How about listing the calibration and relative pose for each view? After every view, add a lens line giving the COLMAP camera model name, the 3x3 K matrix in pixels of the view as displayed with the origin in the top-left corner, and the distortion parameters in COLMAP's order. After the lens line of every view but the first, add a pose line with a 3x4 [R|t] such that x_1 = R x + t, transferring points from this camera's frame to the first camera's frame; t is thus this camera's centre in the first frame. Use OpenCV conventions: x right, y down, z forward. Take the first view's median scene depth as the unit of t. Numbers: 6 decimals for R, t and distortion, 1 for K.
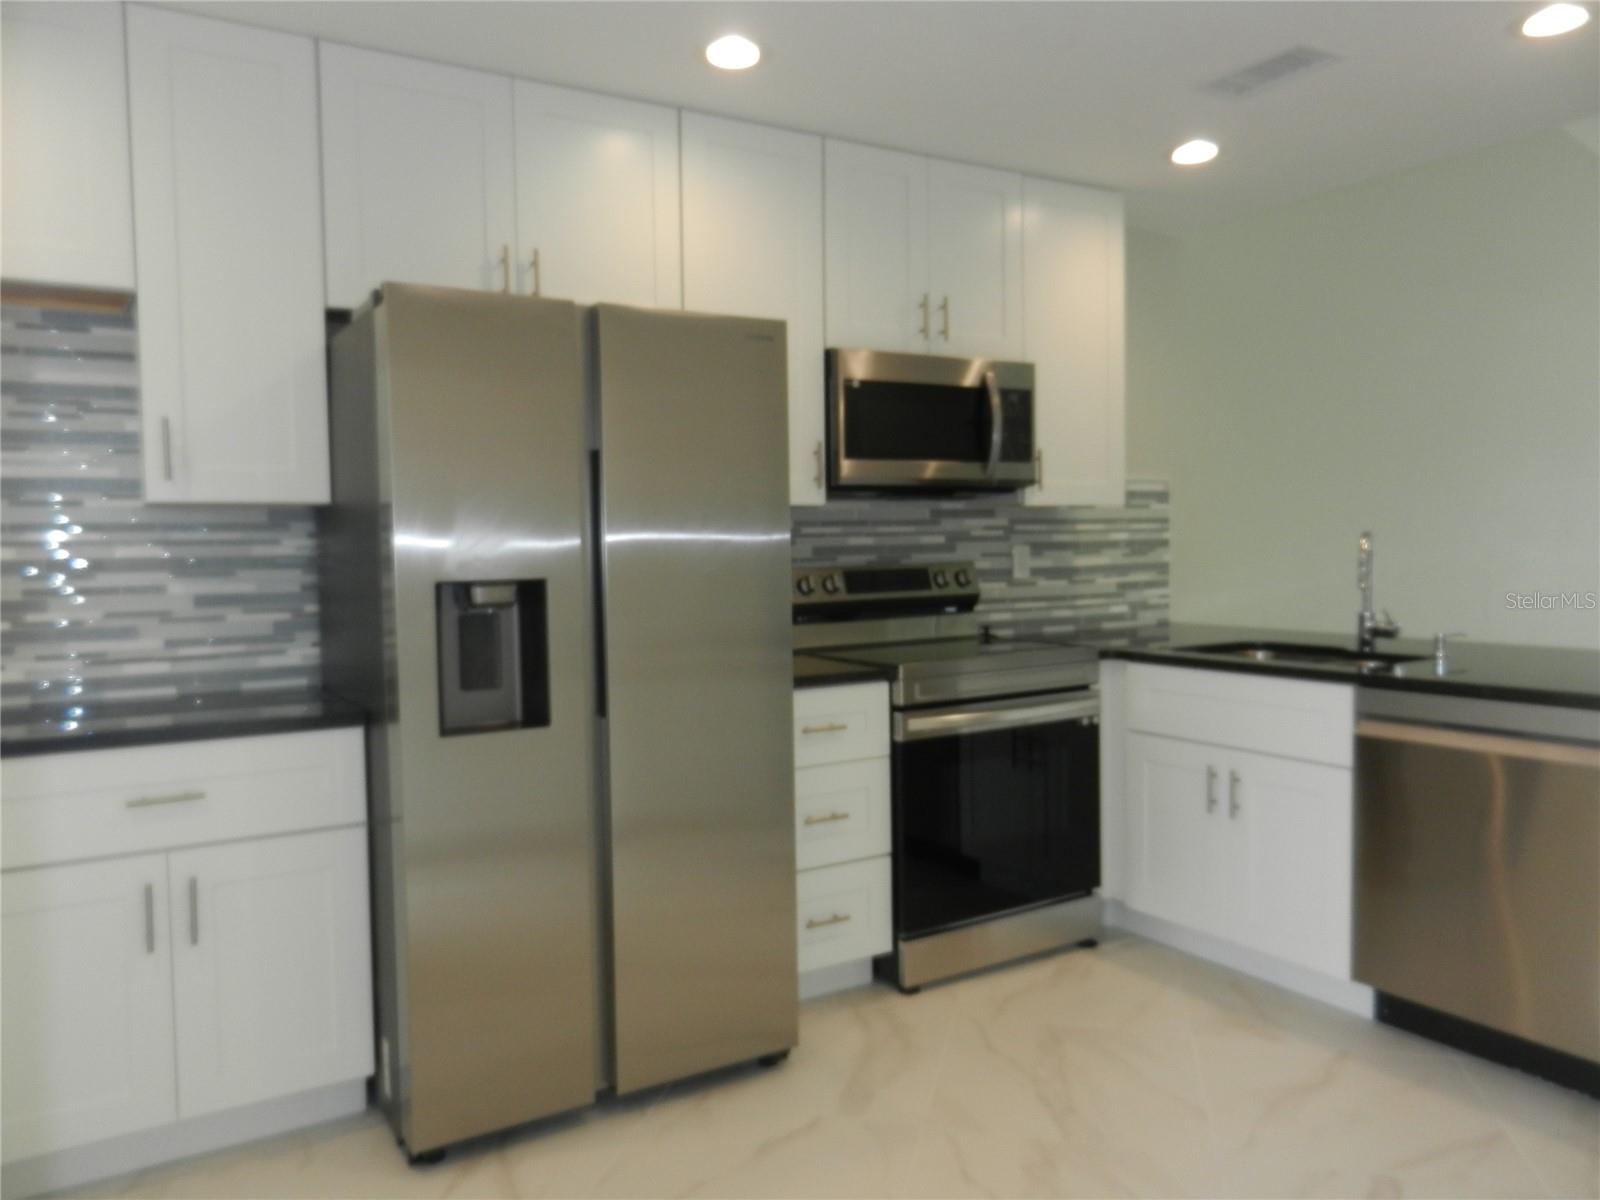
lens RADIAL K [[1166.9, 0, 735.2], [0, 1166.9, 597.1], [0, 0, 1]] dist [0.002053, -0.000205]
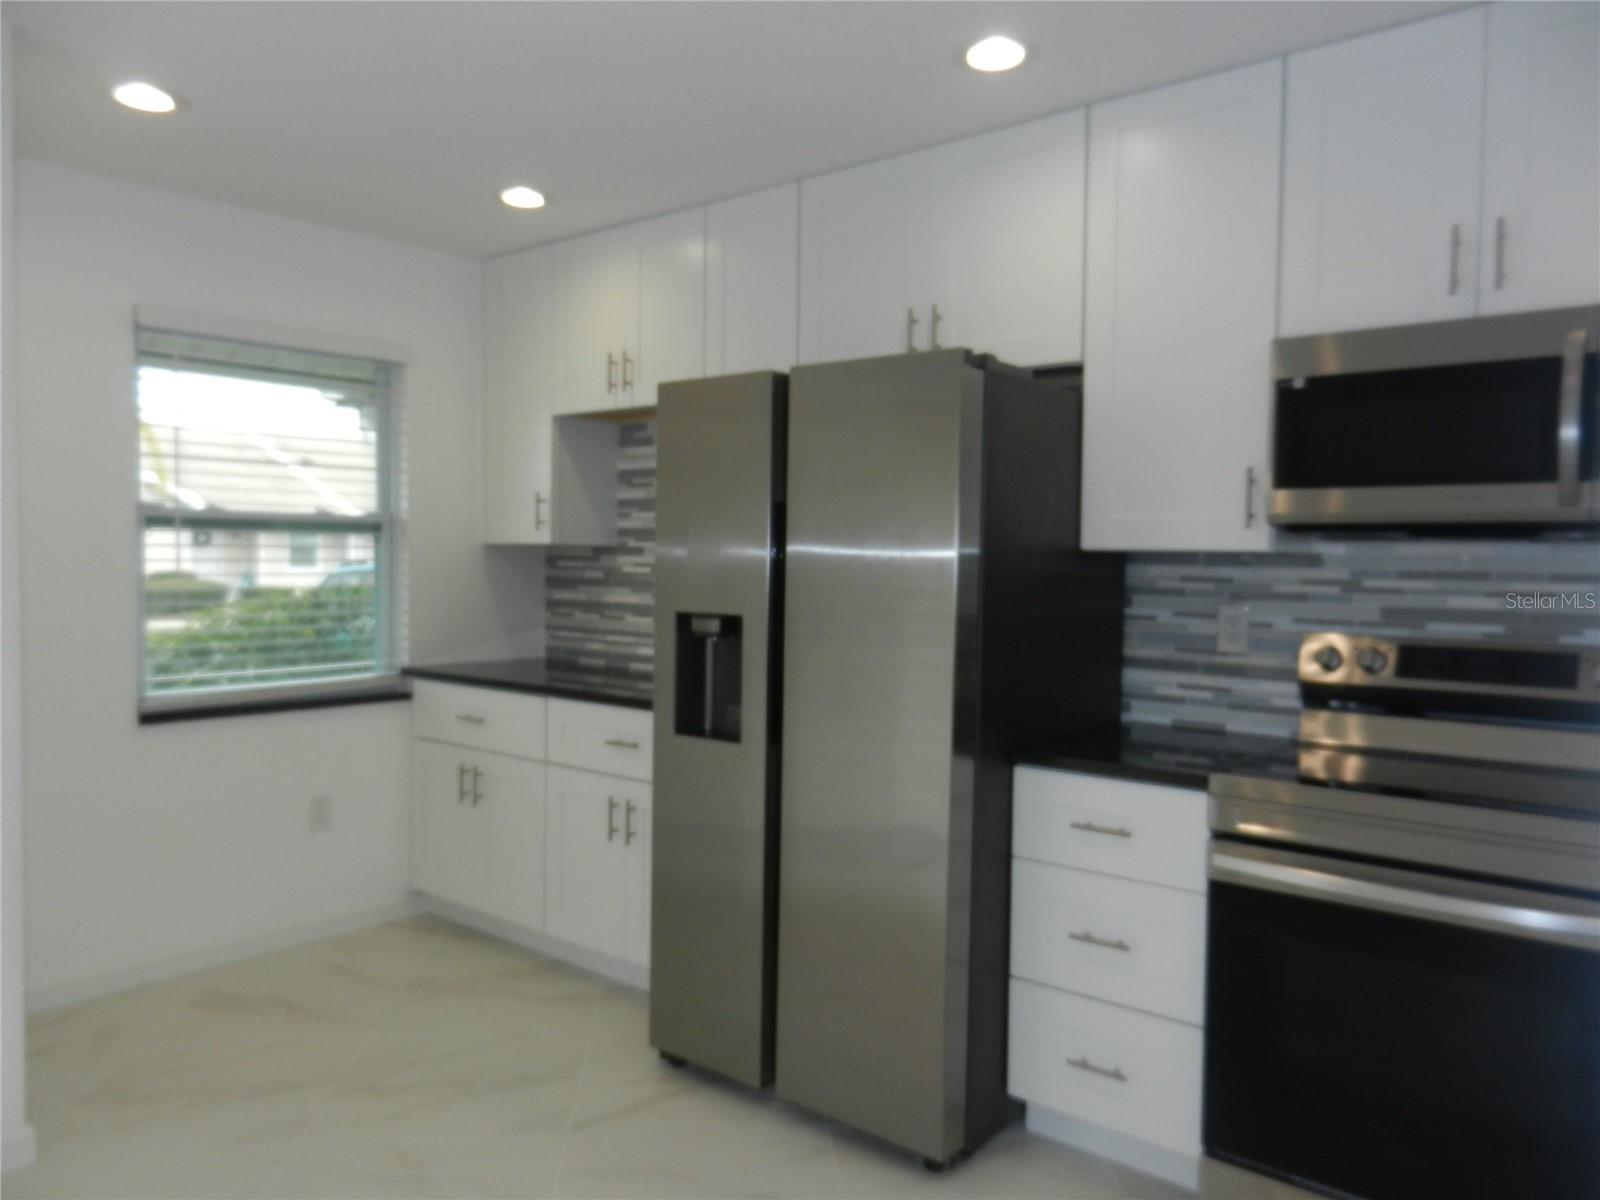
lens RADIAL K [[1166.9, 0, 735.2], [0, 1166.9, 597.1], [0, 0, 1]] dist [0.002053, -0.000205]
pose [[0.320833, 0.054870, -0.945545, 0.640059], [-0.064987, 0.997243, 0.035819, -0.051718], [0.944904, 0.049956, 0.323514, 0.418184]]
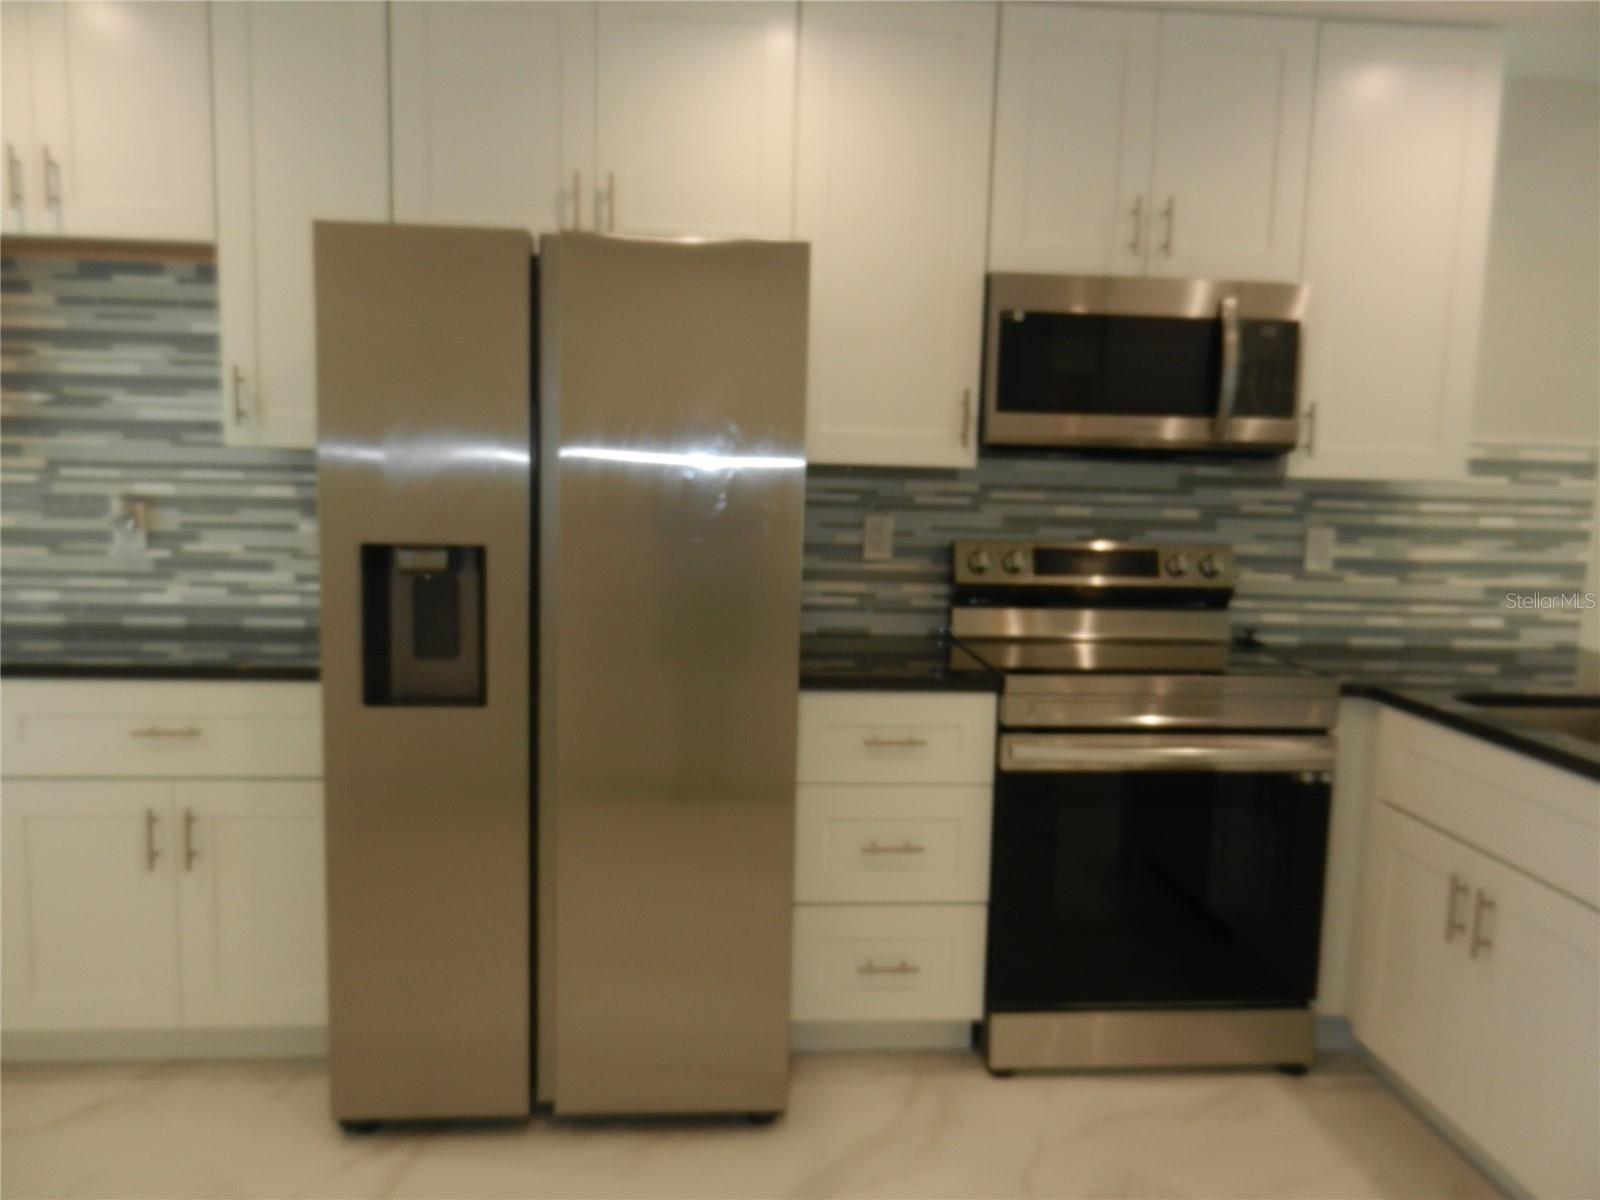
lens RADIAL K [[1132.2, 0, 781.7], [0, 1132.2, 598.2], [0, 0, 1]] dist [0.001764, 0.004397]
pose [[0.896526, 0.087430, -0.434278, 0.292439], [-0.060587, 0.995318, 0.075302, -0.037862], [0.438829, -0.041199, 0.897626, 0.212955]]
